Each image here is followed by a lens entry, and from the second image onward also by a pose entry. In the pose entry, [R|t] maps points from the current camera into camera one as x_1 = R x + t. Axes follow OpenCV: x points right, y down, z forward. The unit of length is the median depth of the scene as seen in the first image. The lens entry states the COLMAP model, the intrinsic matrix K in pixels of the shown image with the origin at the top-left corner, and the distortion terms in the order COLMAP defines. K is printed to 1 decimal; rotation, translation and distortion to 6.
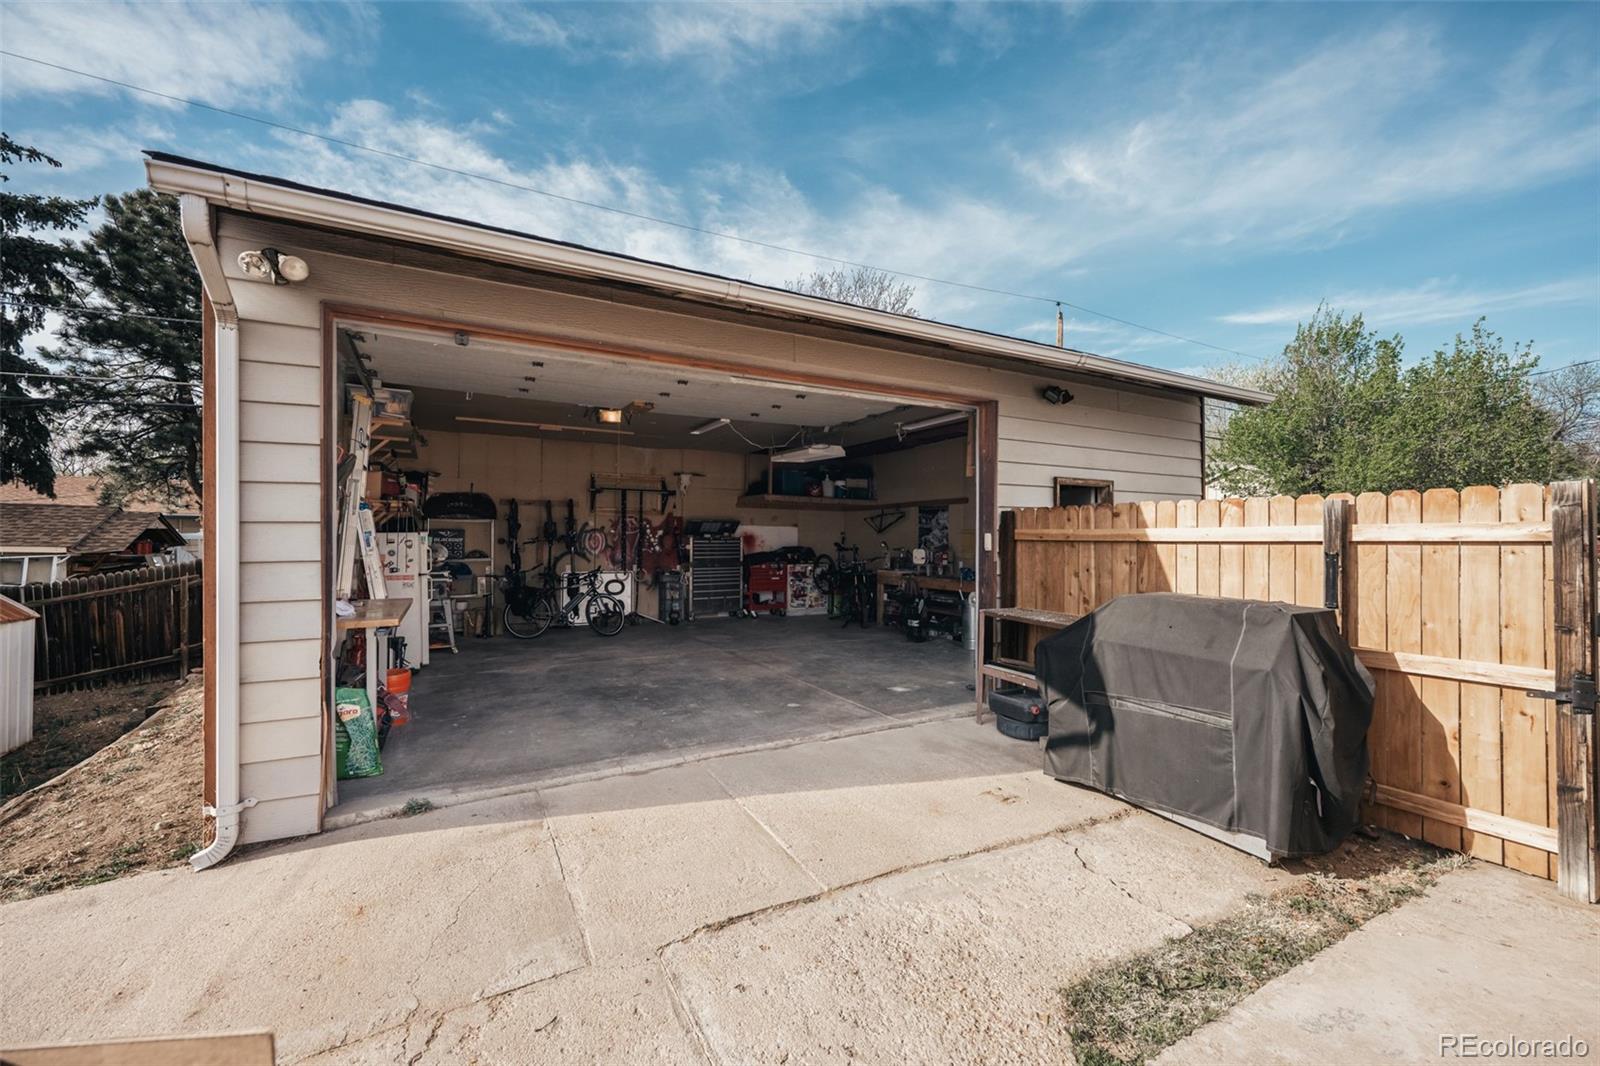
lens RADIAL K [[631.8, 0, 800.0], [0, 631.8, 533.0], [0, 0, 1]] dist [-0.000137, -0.000003]
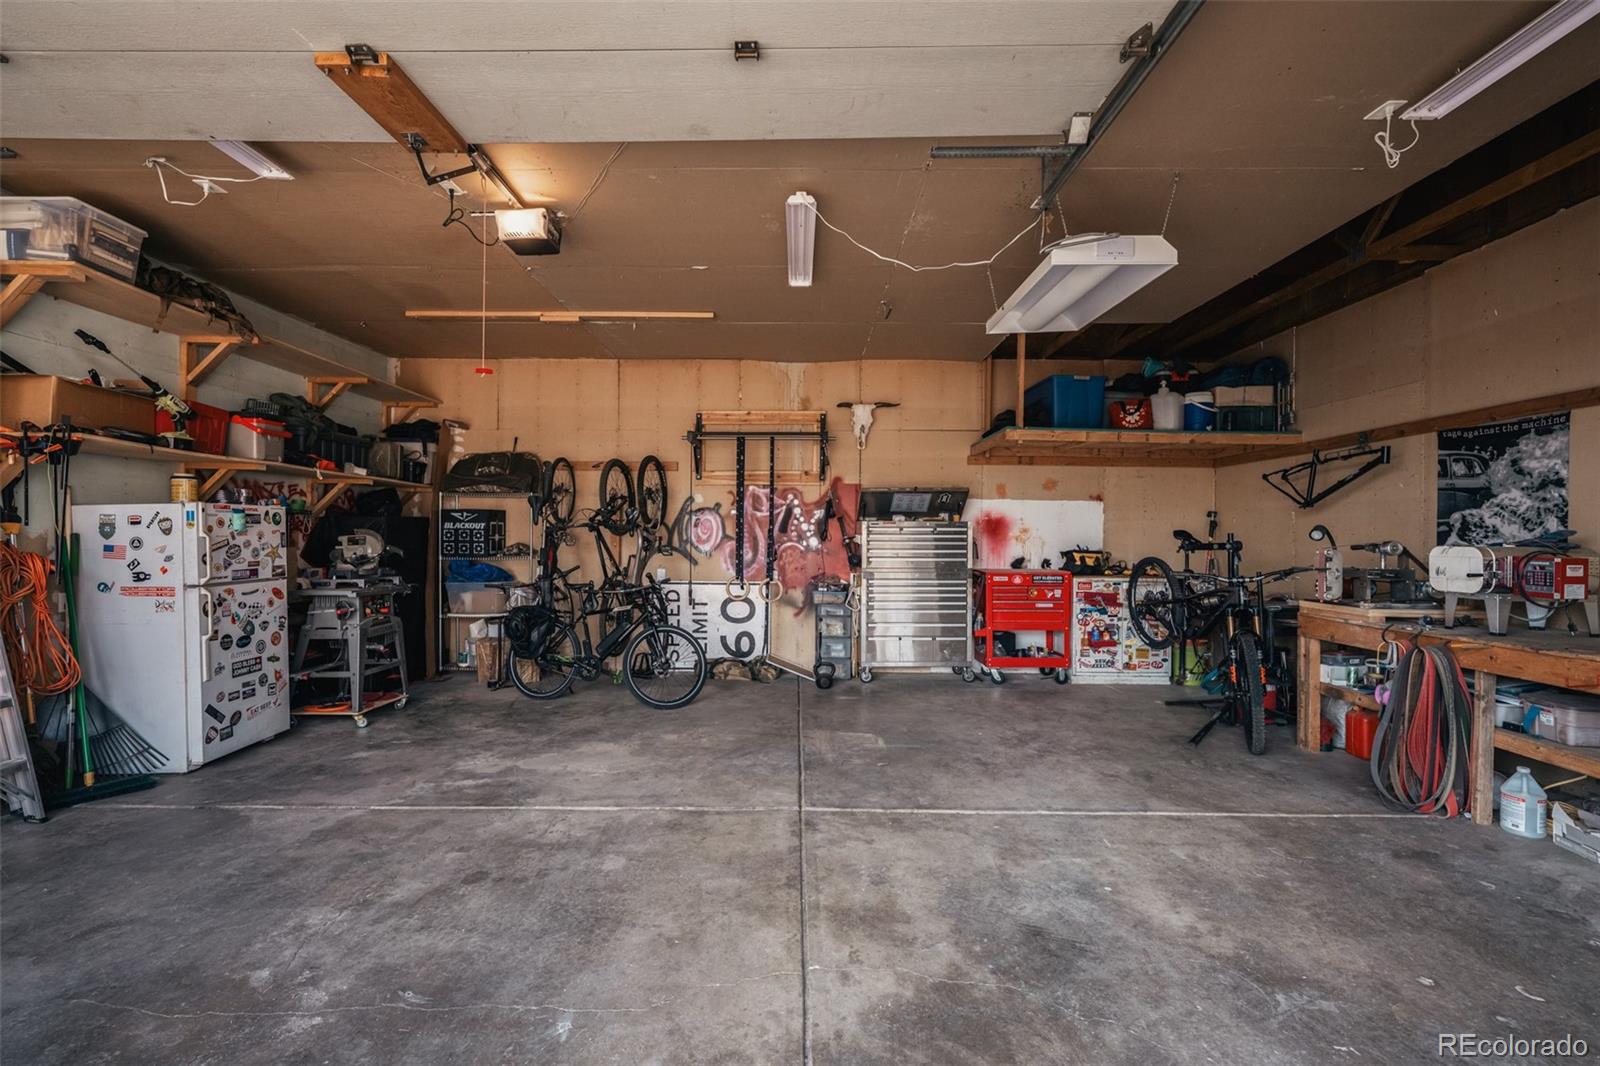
lens RADIAL K [[691.3, 0, 800.0], [0, 691.3, 533.0], [0, 0, 1]] dist [0.001335, 0.000476]
pose [[0.872241, -0.001483, -0.489074, 0.061005], [0.003791, 0.999986, 0.003729, 0.014007], [0.489062, -0.005107, 0.872234, 0.465287]]
